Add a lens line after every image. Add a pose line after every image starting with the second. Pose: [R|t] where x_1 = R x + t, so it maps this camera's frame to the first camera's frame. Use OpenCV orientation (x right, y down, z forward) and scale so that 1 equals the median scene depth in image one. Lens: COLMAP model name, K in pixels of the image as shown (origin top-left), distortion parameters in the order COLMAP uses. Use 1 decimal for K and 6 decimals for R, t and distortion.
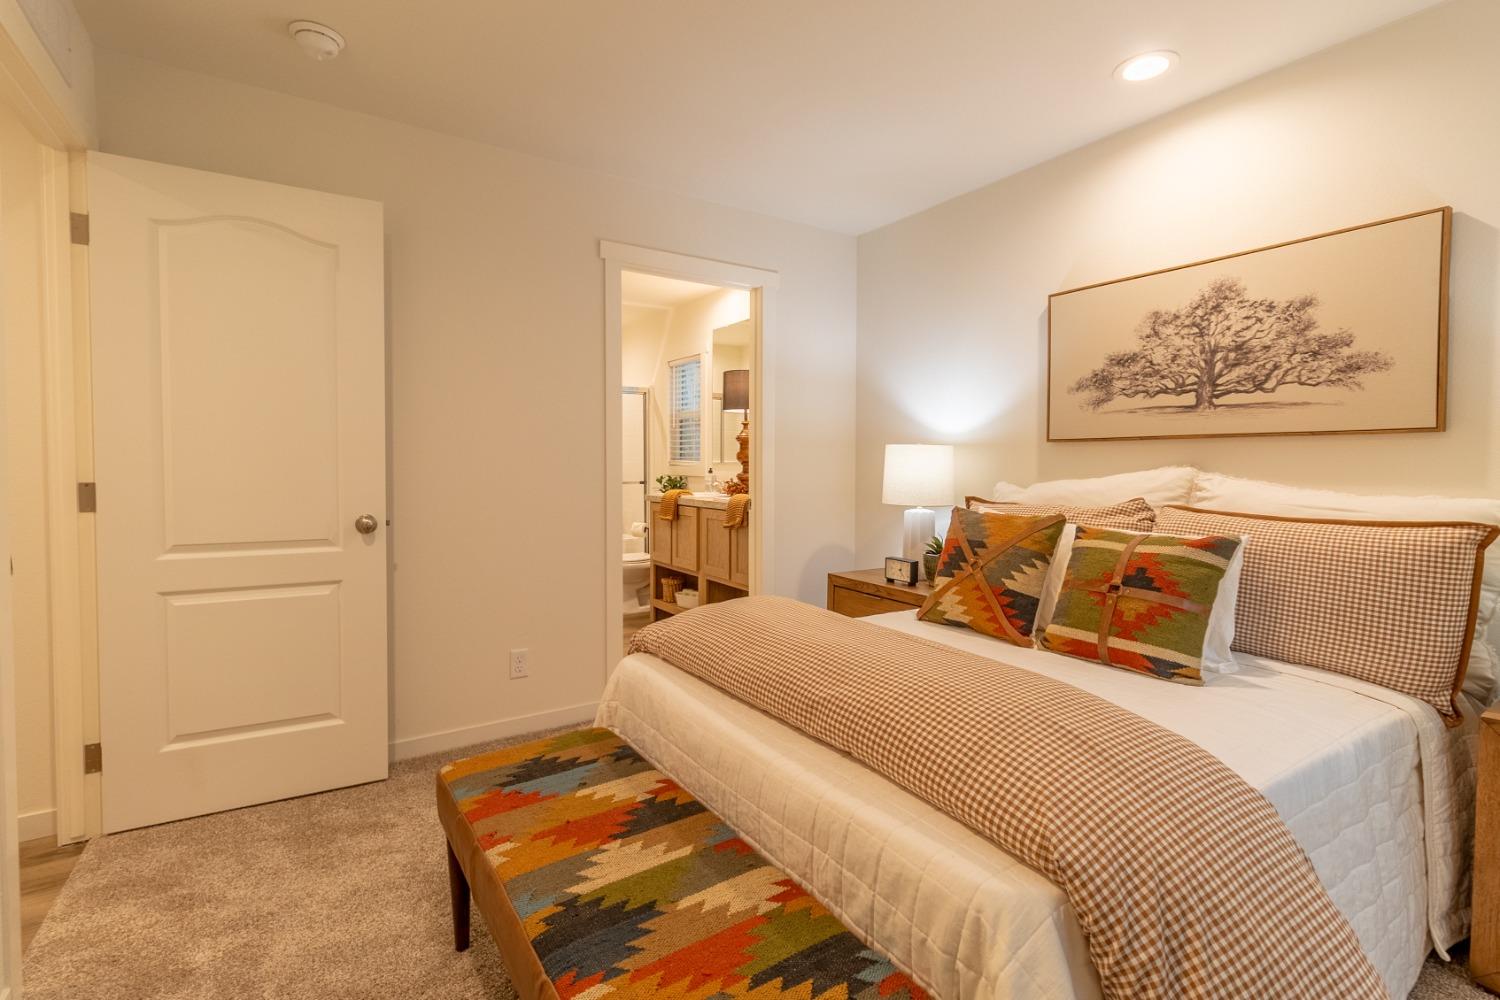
lens RADIAL K [[703.1, 0, 747.8], [0, 703.1, 480.3], [0, 0, 1]] dist [0.000973, 0.000073]
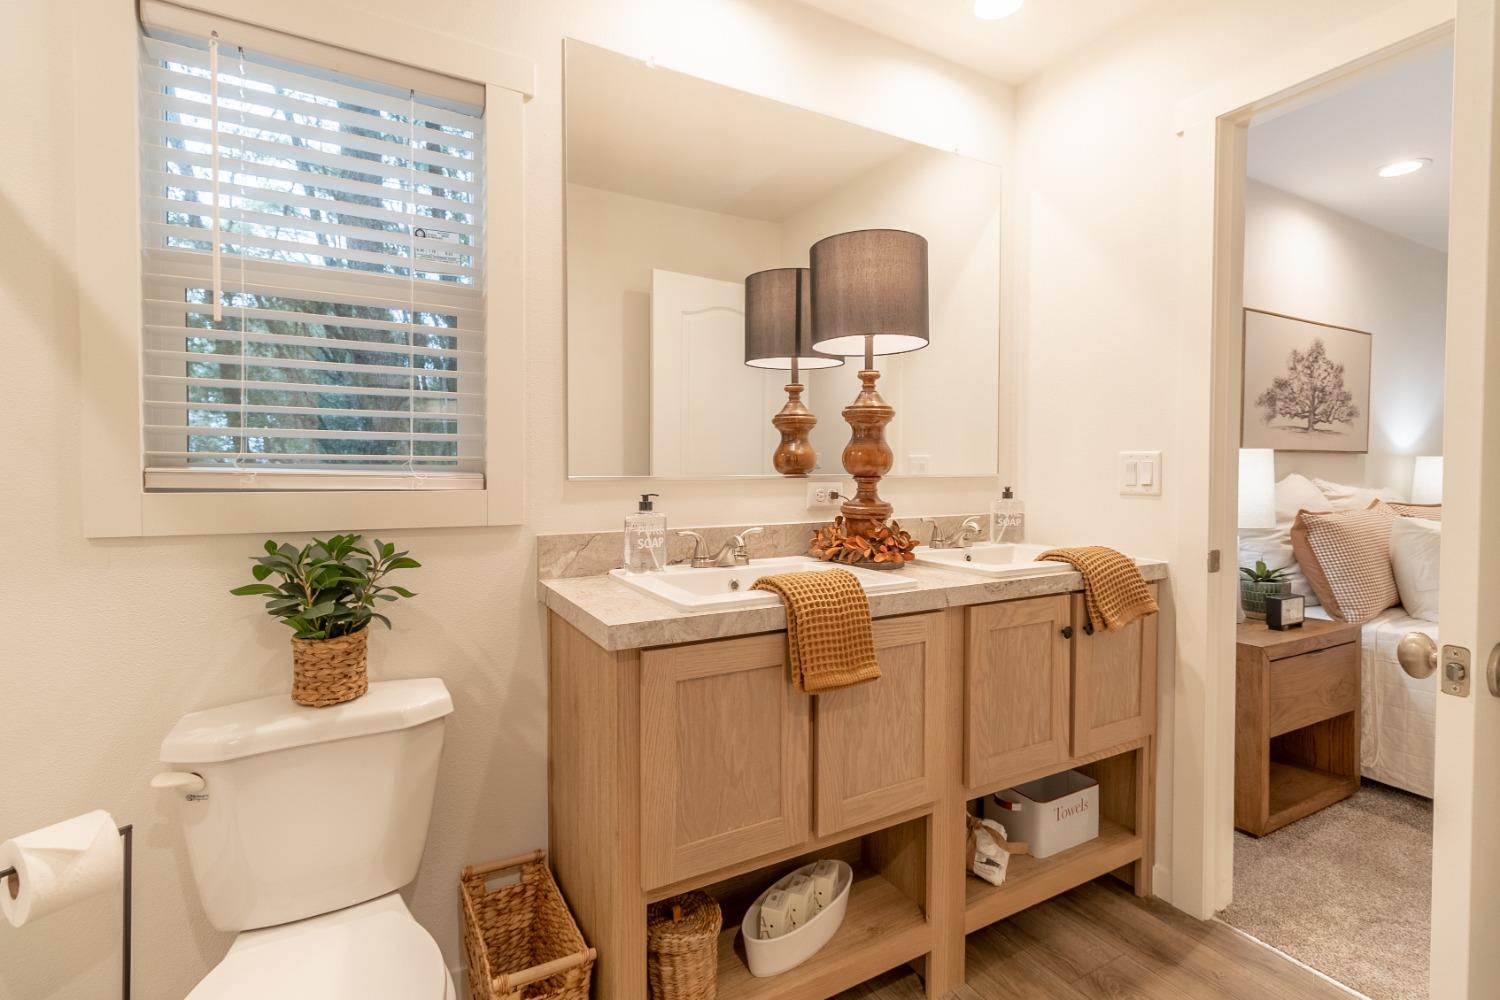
lens RADIAL K [[703.1, 0, 747.8], [0, 703.1, 480.3], [0, 0, 1]] dist [0.000973, 0.000073]
pose [[0.063839, -0.026509, 0.997608, -0.687386], [0.021898, 0.999444, 0.025156, -0.057535], [-0.997720, 0.020240, 0.064384, 1.770838]]
